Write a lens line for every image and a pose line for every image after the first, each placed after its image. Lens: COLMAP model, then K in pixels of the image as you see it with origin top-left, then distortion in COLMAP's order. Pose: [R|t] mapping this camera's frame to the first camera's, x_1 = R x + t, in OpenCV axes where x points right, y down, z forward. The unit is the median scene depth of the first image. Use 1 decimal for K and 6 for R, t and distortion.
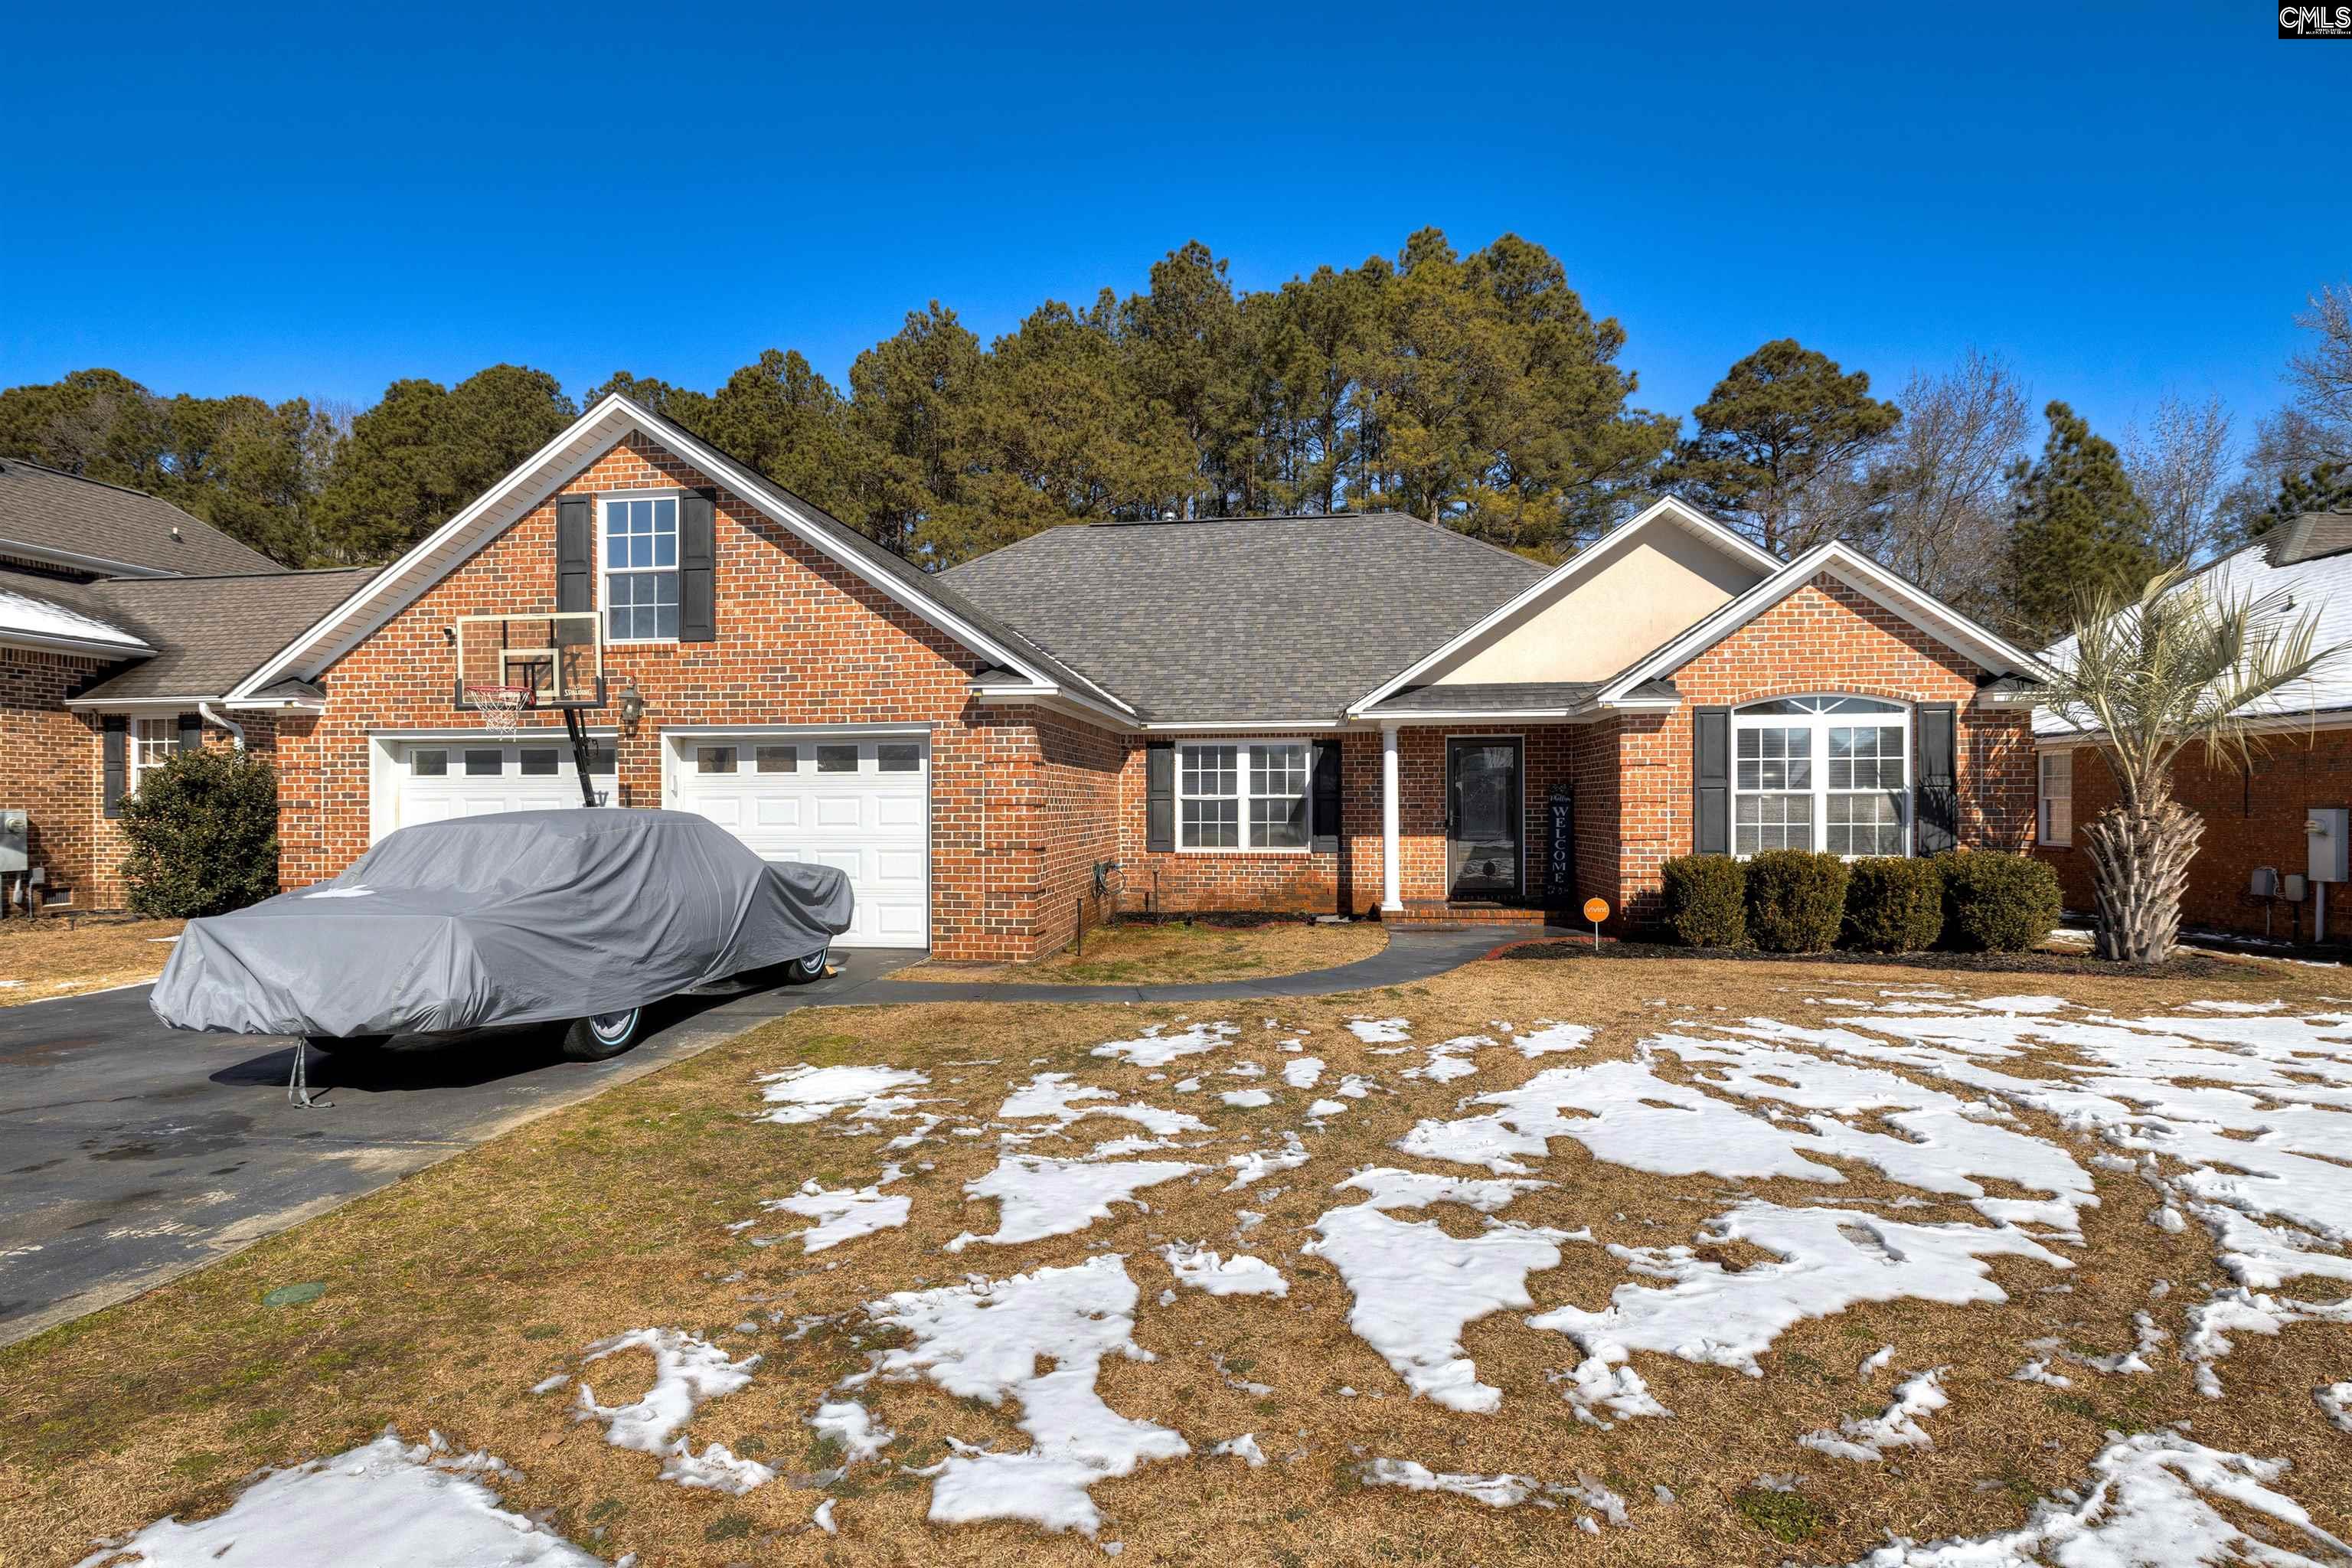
lens RADIAL K [[1174.4, 0, 1173.6], [0, 1174.4, 793.6], [0, 0, 1]] dist [-0.003543, 0.000601]
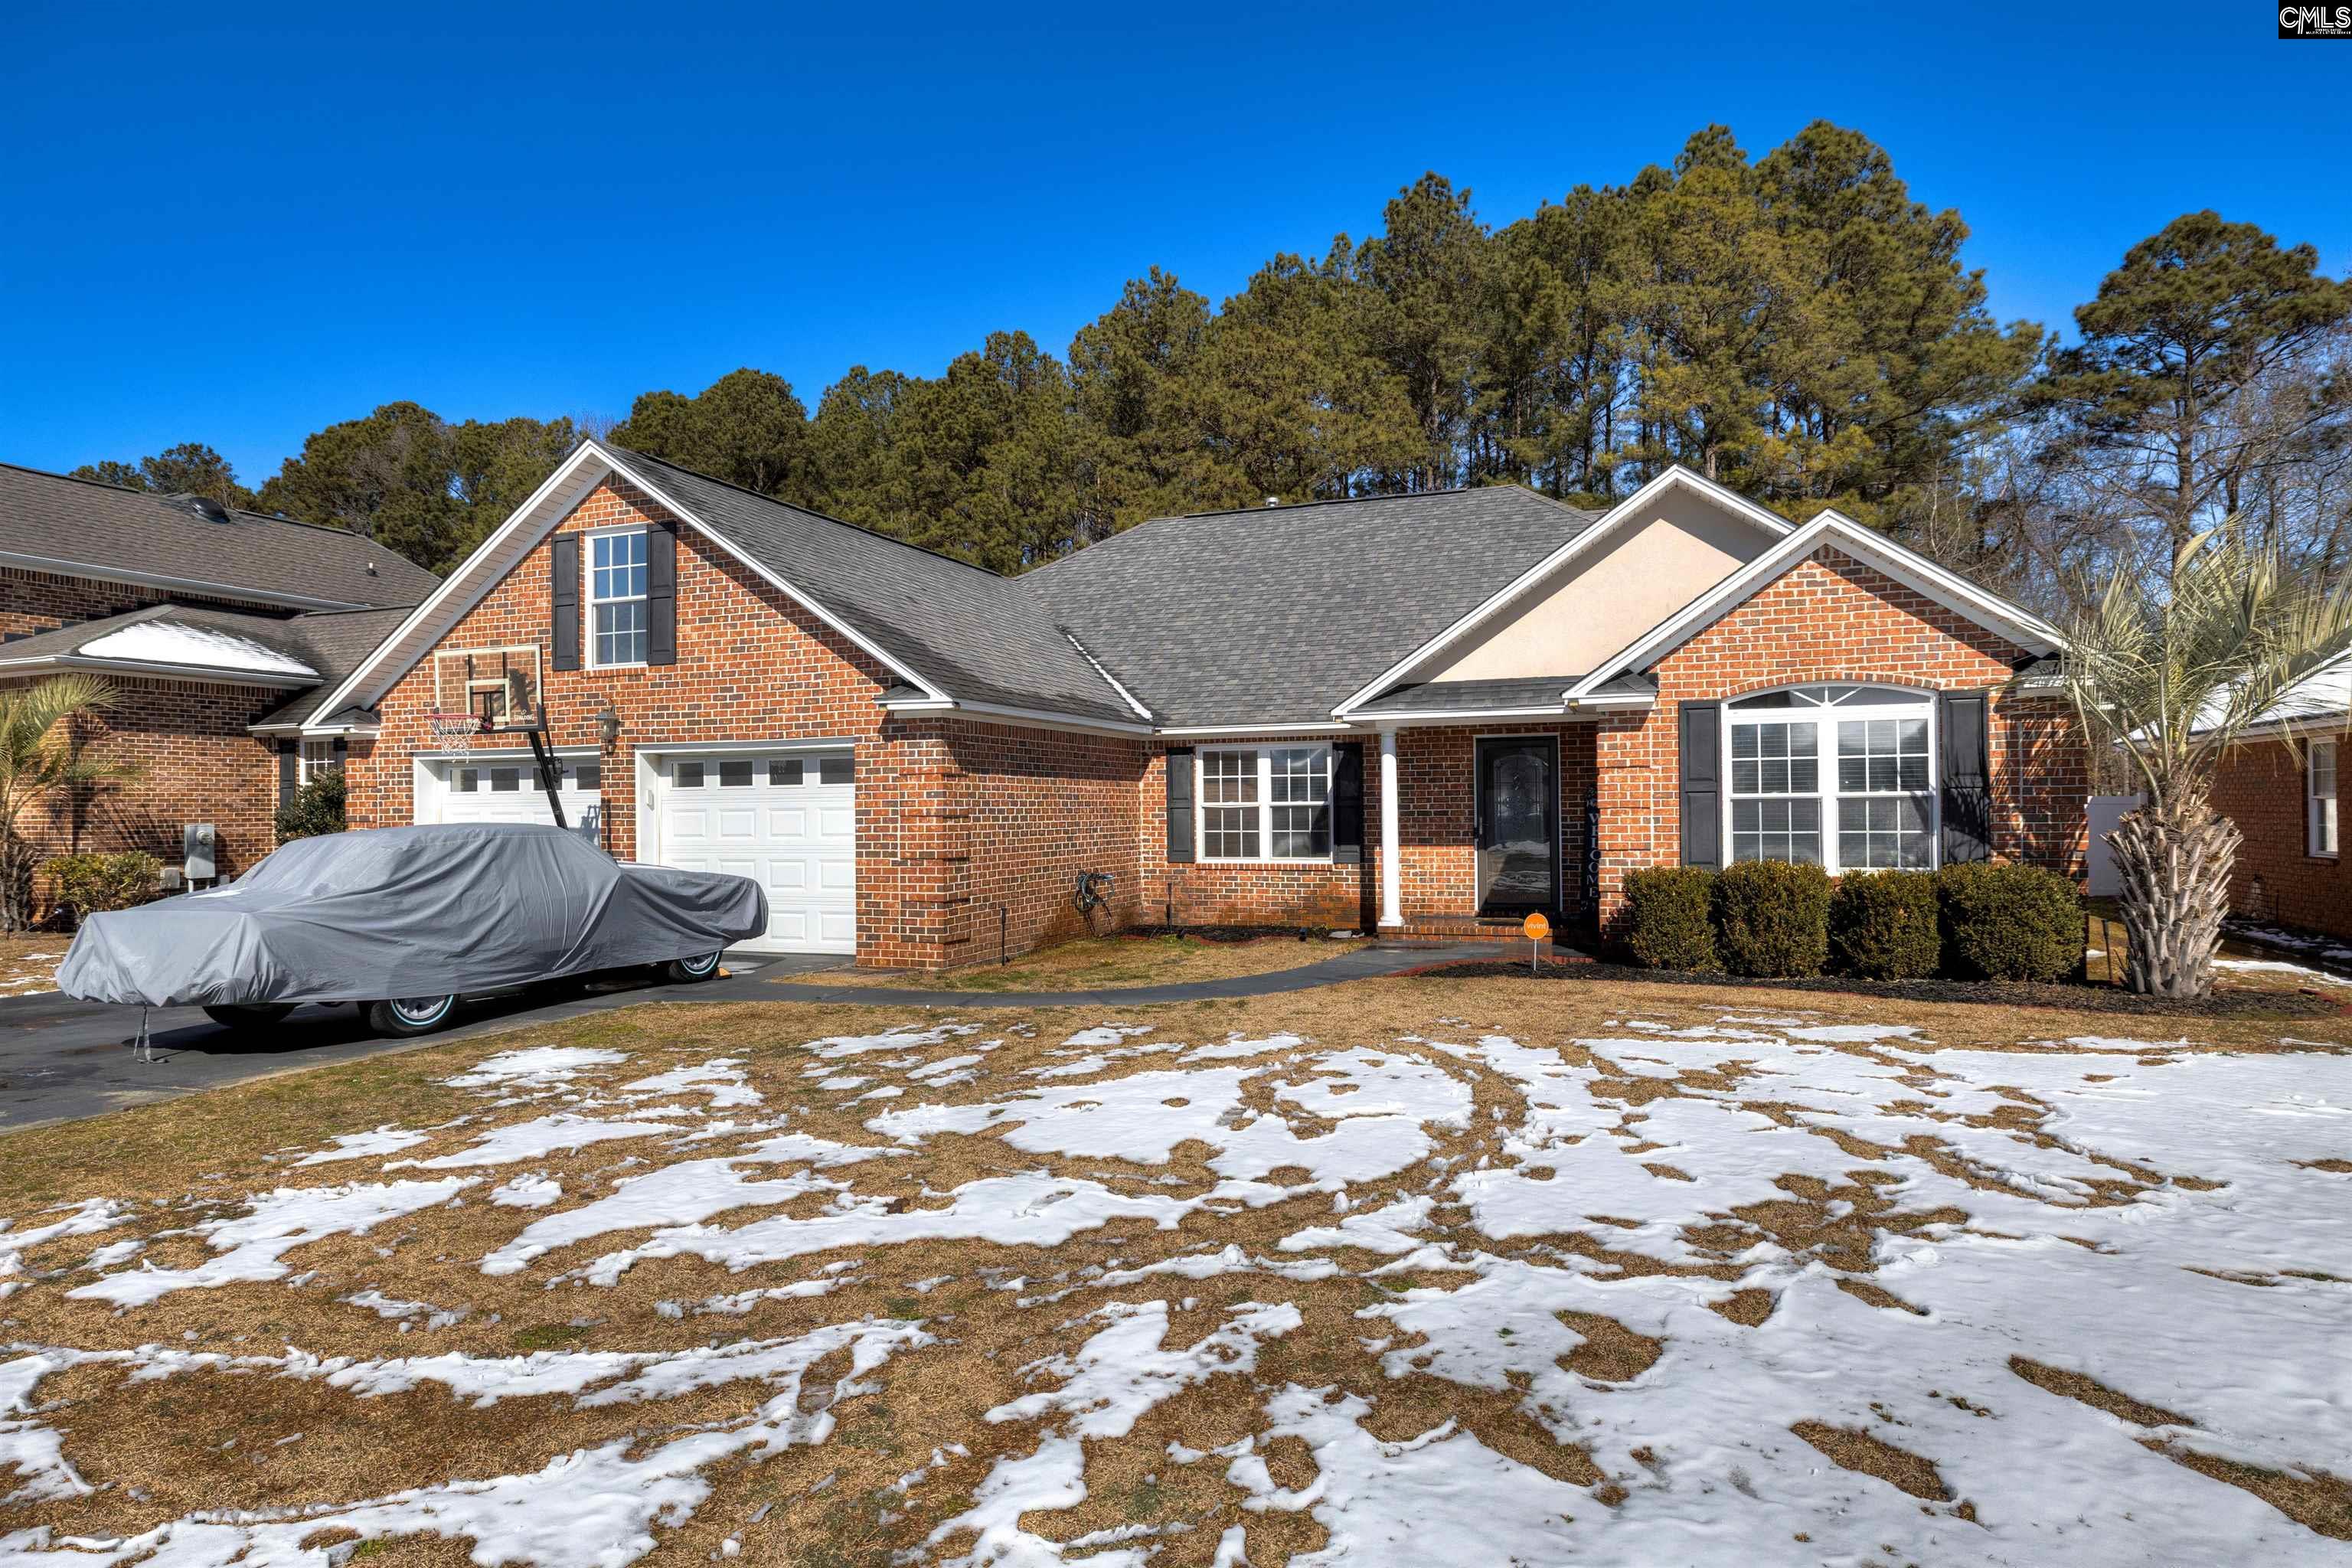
lens RADIAL K [[1320.3, 0, 1176.0], [0, 1320.3, 784.0], [0, 0, 1]] dist [0.002424, -0.000307]
pose [[0.976069, -0.010964, -0.217183, 0.296029], [0.008756, 0.999900, -0.011127, -0.003194], [0.217283, 0.008959, 0.976068, -0.069825]]
